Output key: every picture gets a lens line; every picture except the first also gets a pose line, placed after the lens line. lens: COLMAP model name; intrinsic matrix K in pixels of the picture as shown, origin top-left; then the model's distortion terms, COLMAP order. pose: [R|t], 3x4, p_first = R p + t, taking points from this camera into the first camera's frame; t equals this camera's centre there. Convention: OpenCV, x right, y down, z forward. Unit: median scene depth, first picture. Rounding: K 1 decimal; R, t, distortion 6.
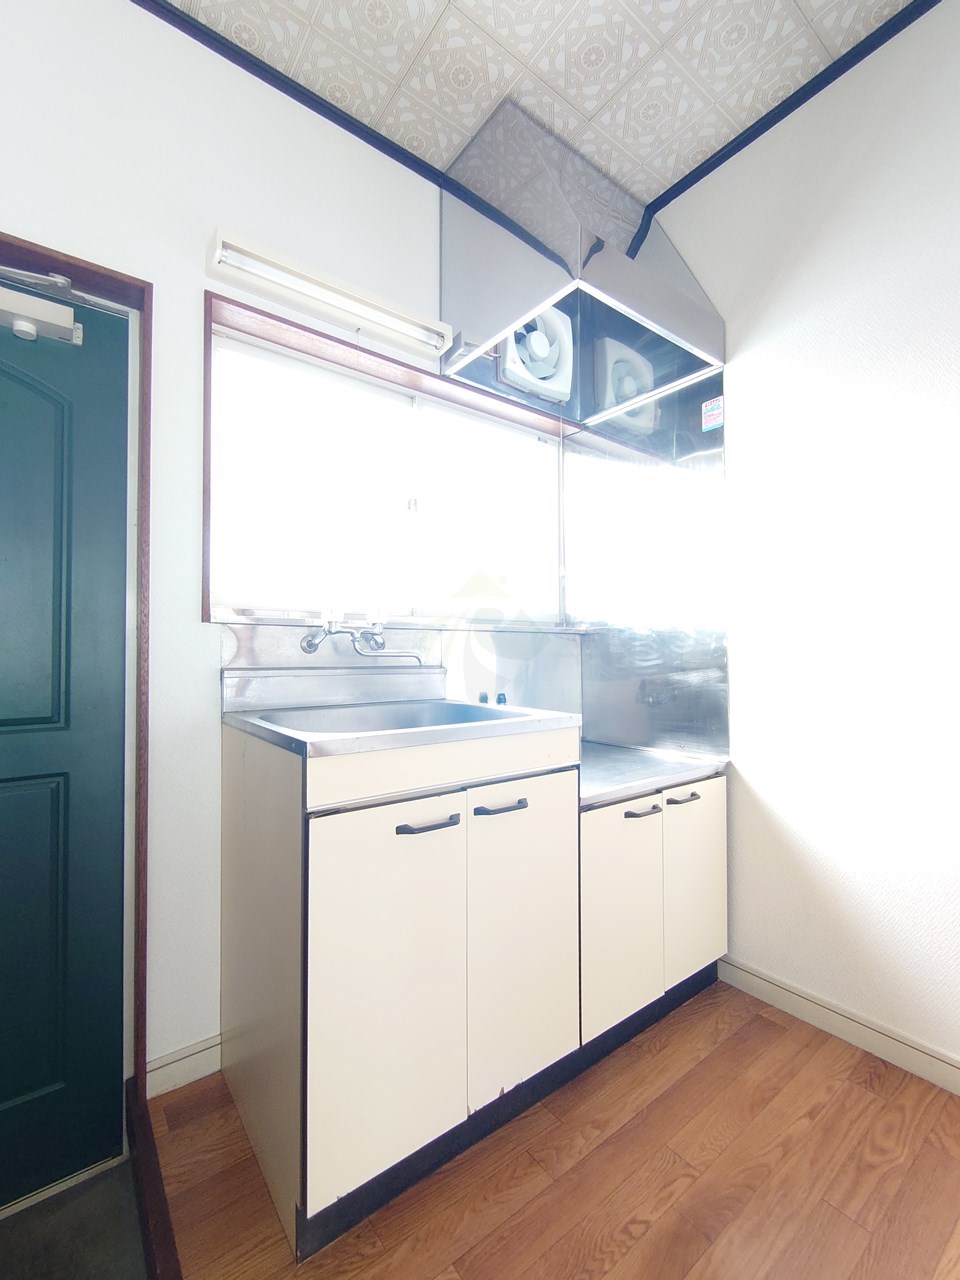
lens RADIAL K [[552.7, 0, 481.1], [0, 552.7, 643.5], [0, 0, 1]] dist [0.002145, -0.001328]
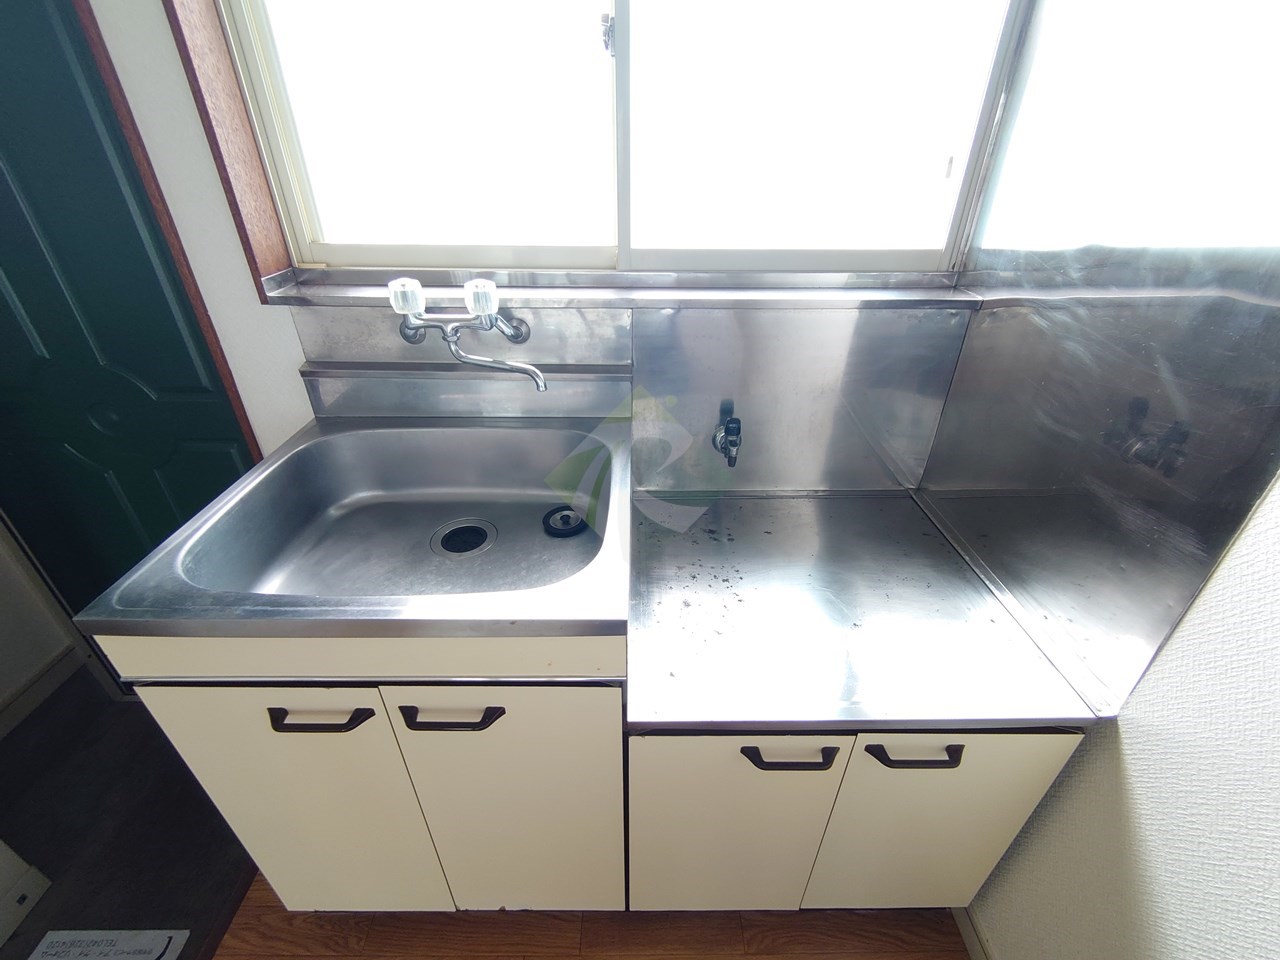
lens RADIAL K [[552.7, 0, 635.1], [0, 552.7, 473.8], [0, 0, 1]] dist [0.002145, -0.001328]
pose [[0.797622, 0.314584, -0.514622, 0.476698], [0.000929, 0.852572, 0.522609, -0.294969], [0.603157, -0.417323, 0.679738, 0.841337]]
